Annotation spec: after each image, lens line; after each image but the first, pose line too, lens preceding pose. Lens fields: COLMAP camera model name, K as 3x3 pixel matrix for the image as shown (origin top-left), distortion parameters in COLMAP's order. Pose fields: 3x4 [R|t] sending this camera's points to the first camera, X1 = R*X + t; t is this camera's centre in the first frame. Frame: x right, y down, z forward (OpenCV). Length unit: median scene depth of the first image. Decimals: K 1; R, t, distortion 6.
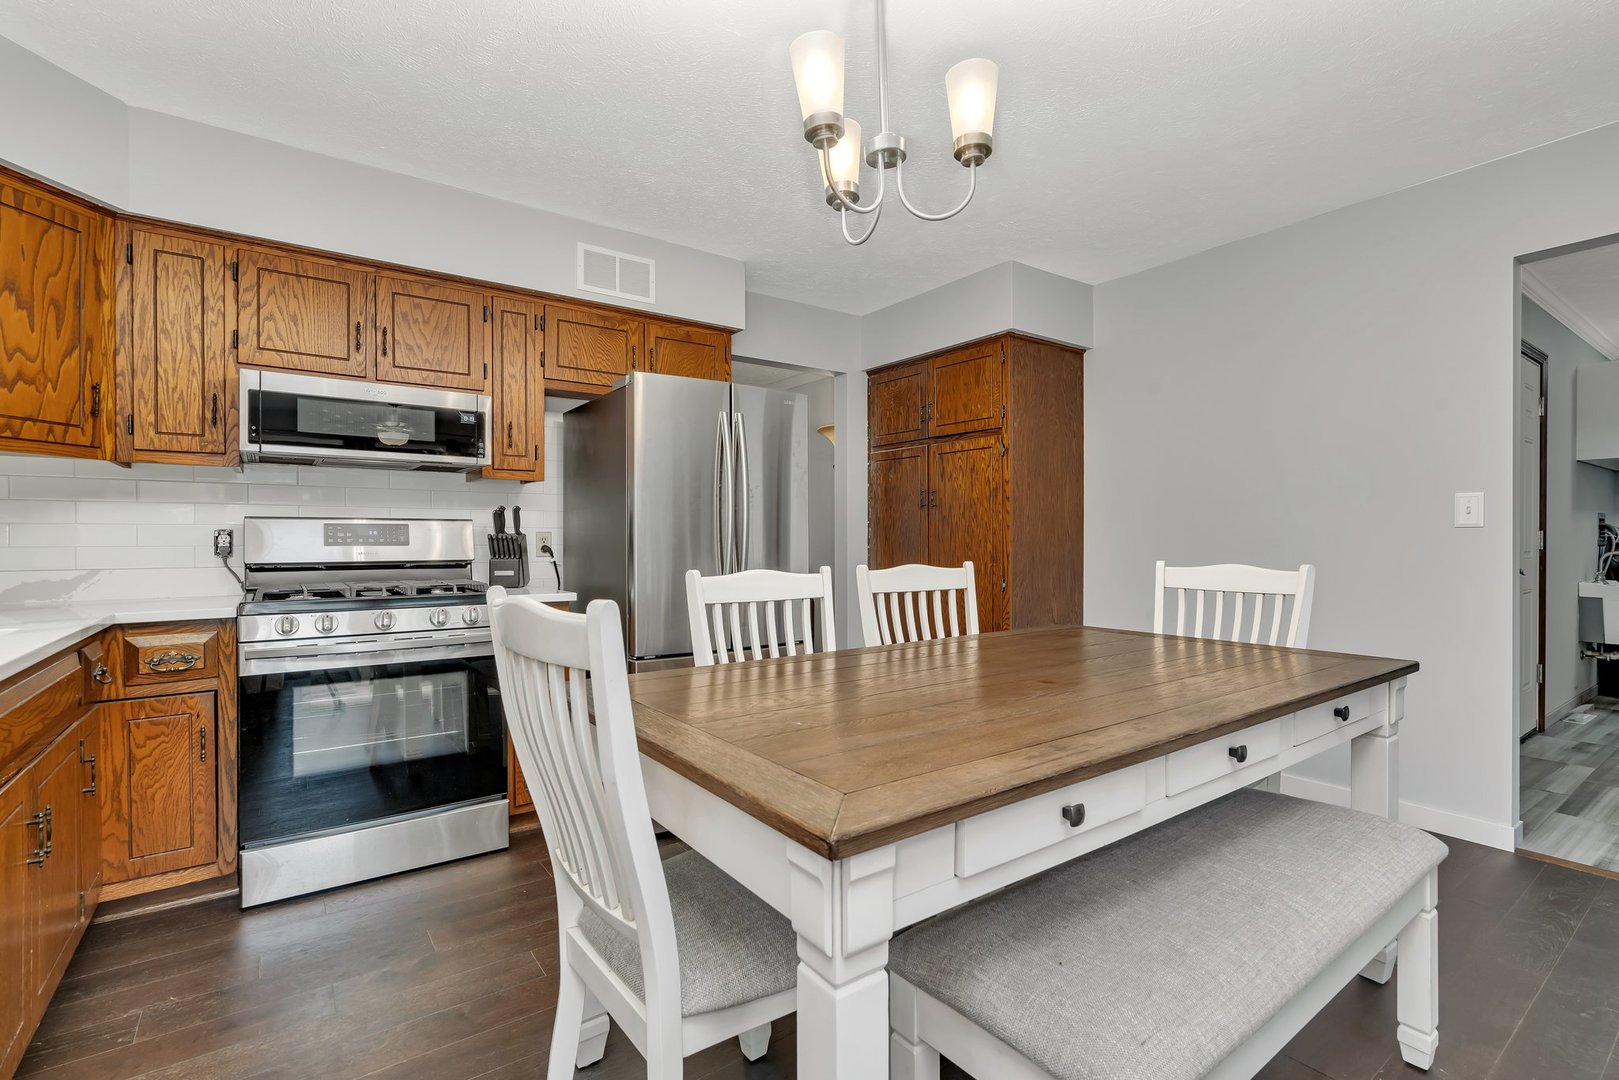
lens RADIAL K [[734.6, 0, 798.4], [0, 734.6, 541.7], [0, 0, 1]] dist [0.000528, 0.000106]
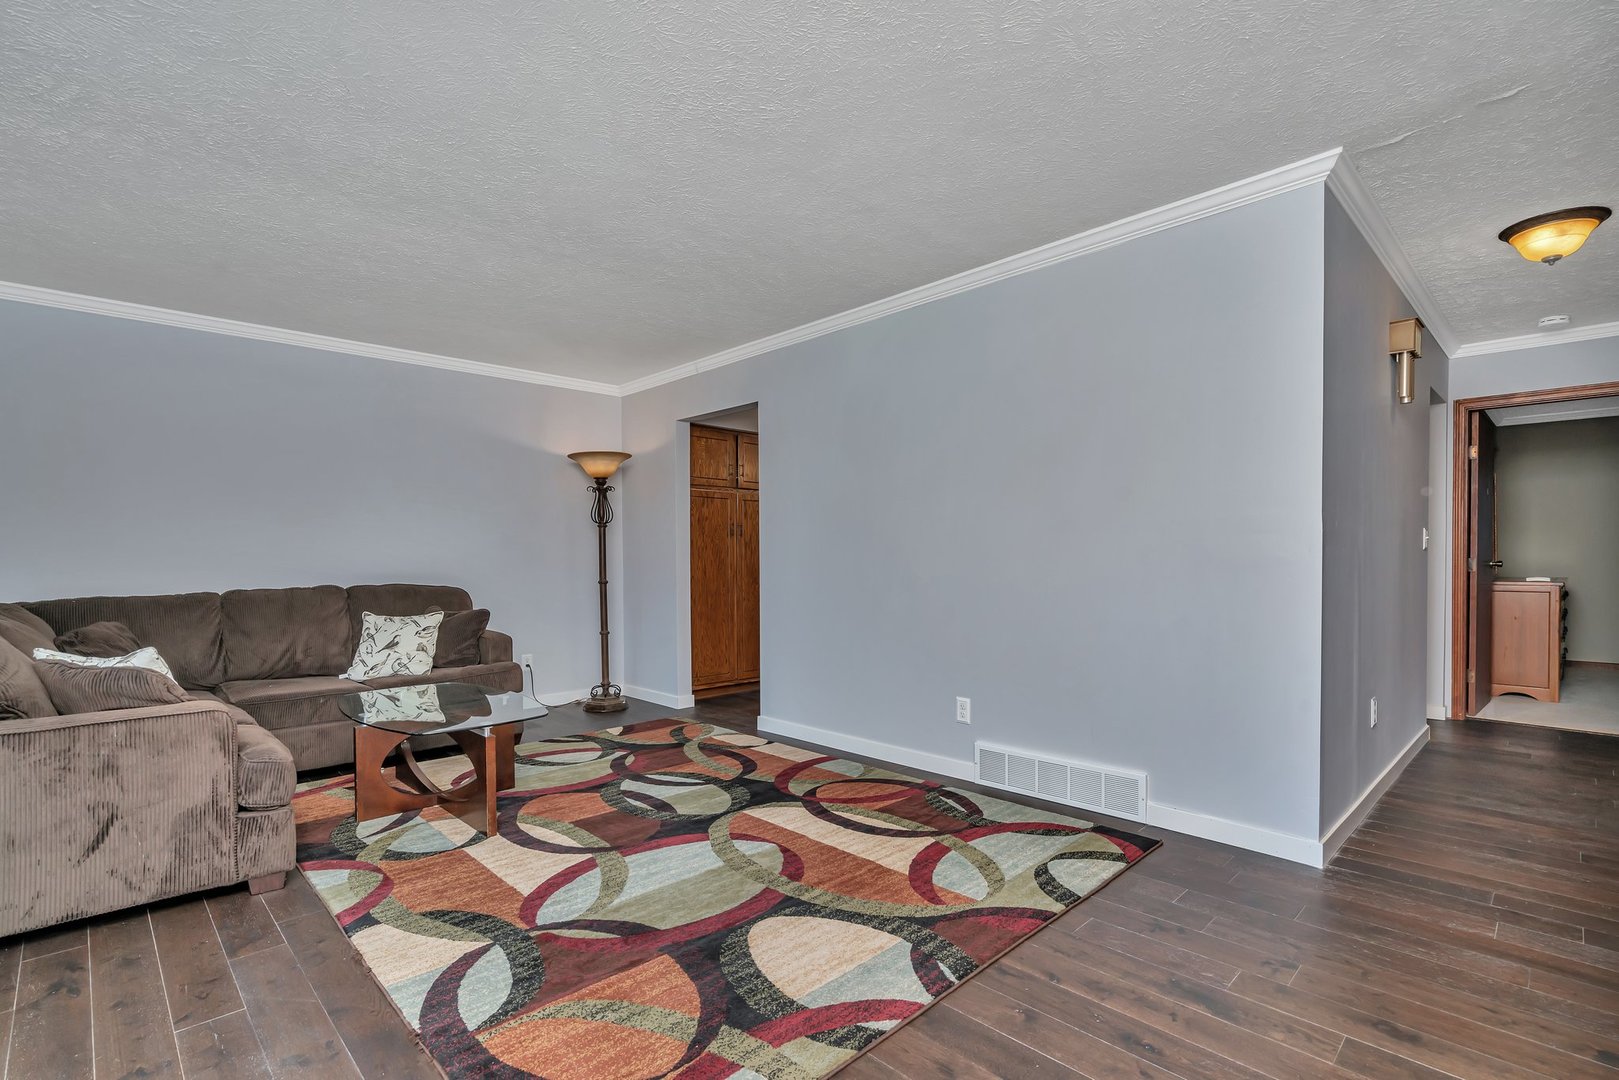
lens RADIAL K [[749.4, 0, 803.1], [0, 749.4, 557.7], [0, 0, 1]] dist [-0.003417, 0.000648]
pose [[-0.148765, 0.003245, 0.988867, -2.108096], [0.007855, 0.999967, -0.002099, 0.002114], [-0.988841, 0.007455, -0.148785, 1.757716]]
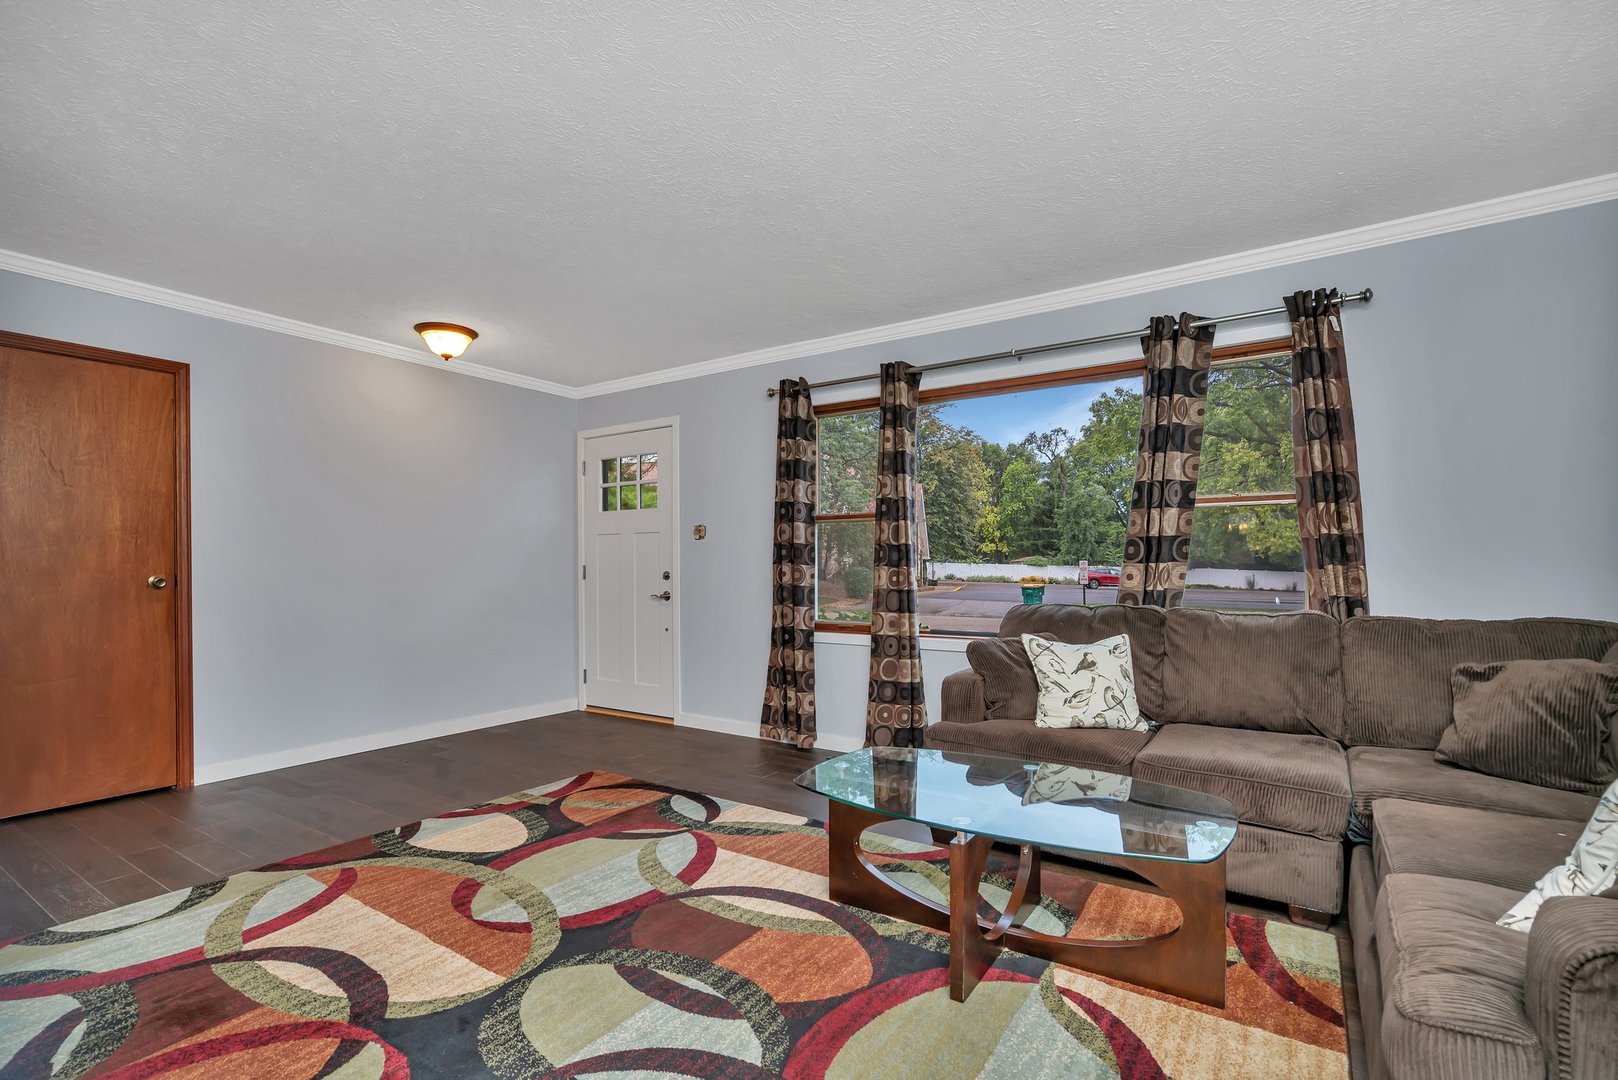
lens RADIAL K [[747.5, 0, 810.5], [0, 747.5, 565.4], [0, 0, 1]] dist [-0.014035, 0.000679]
pose [[0.356138, -0.000199, -0.934434, 0.008866], [-0.000505, 1.000000, -0.000406, -0.001775], [0.934433, 0.000617, 0.356137, 1.695303]]
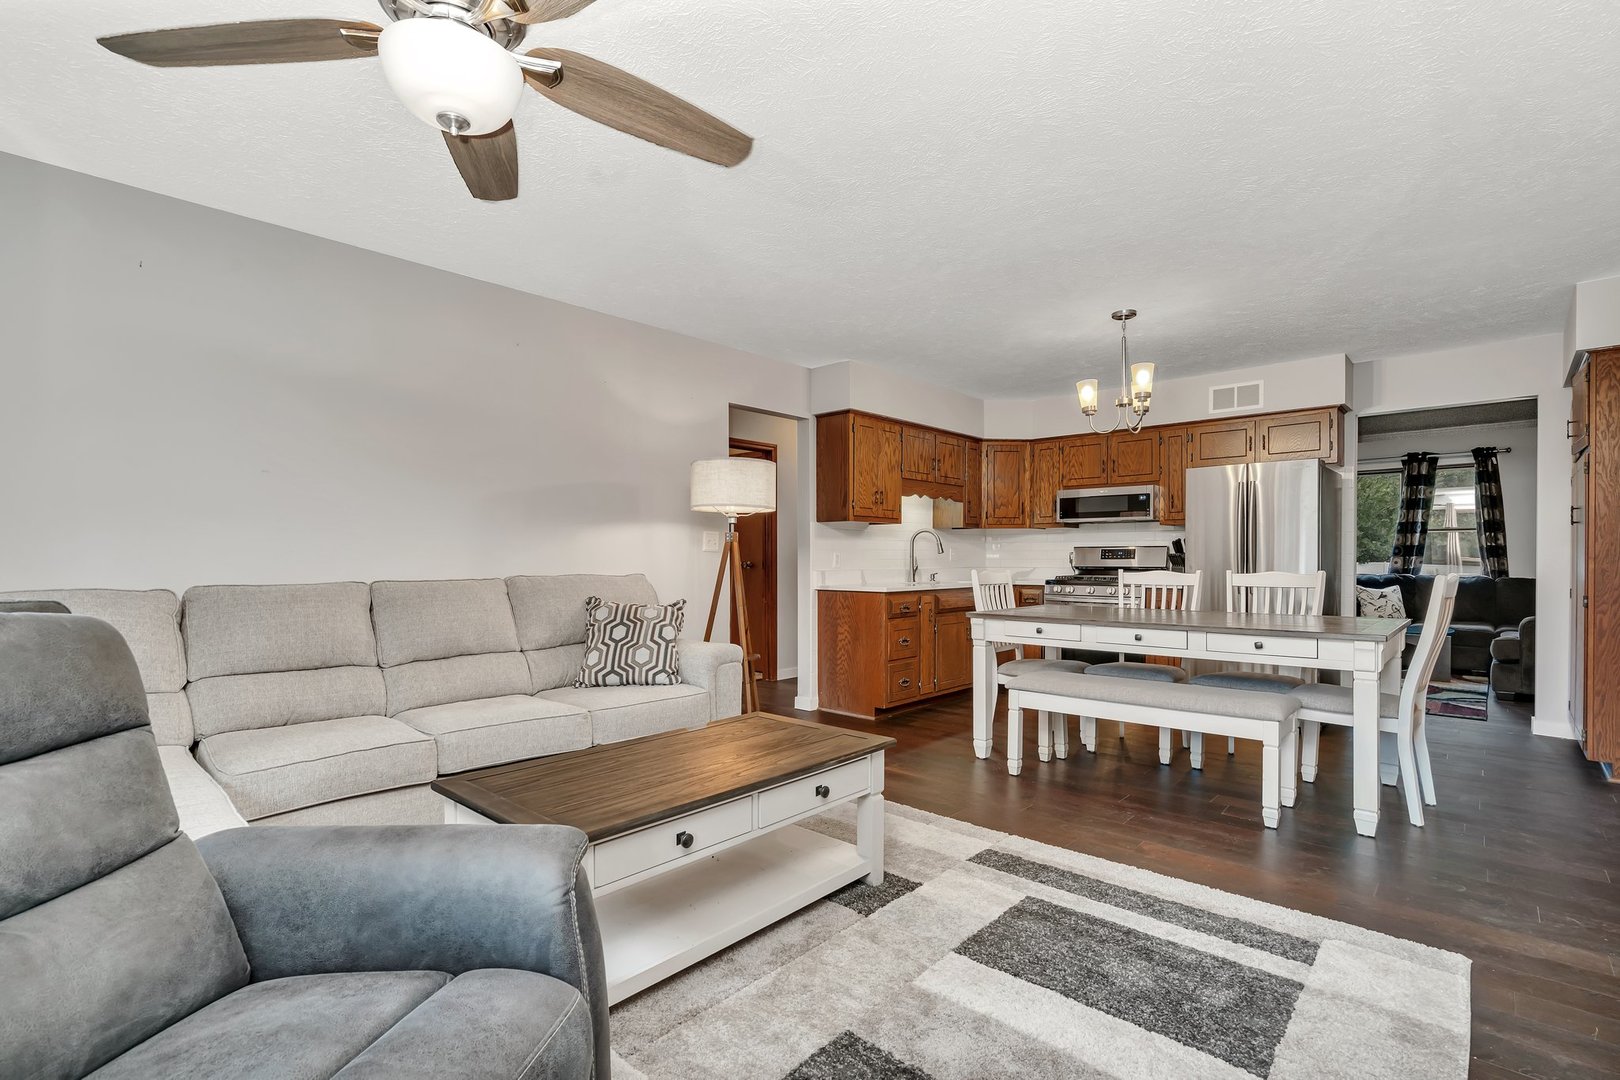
lens RADIAL K [[743.8, 0, 813.3], [0, 743.8, 559.5], [0, 0, 1]] dist [0.000580, 0.000287]
pose [[0.211122, 0.004467, -0.977450, 1.521055], [-0.002582, 0.999989, 0.004012, -0.000420], [0.977456, 0.001676, 0.211131, -0.369131]]
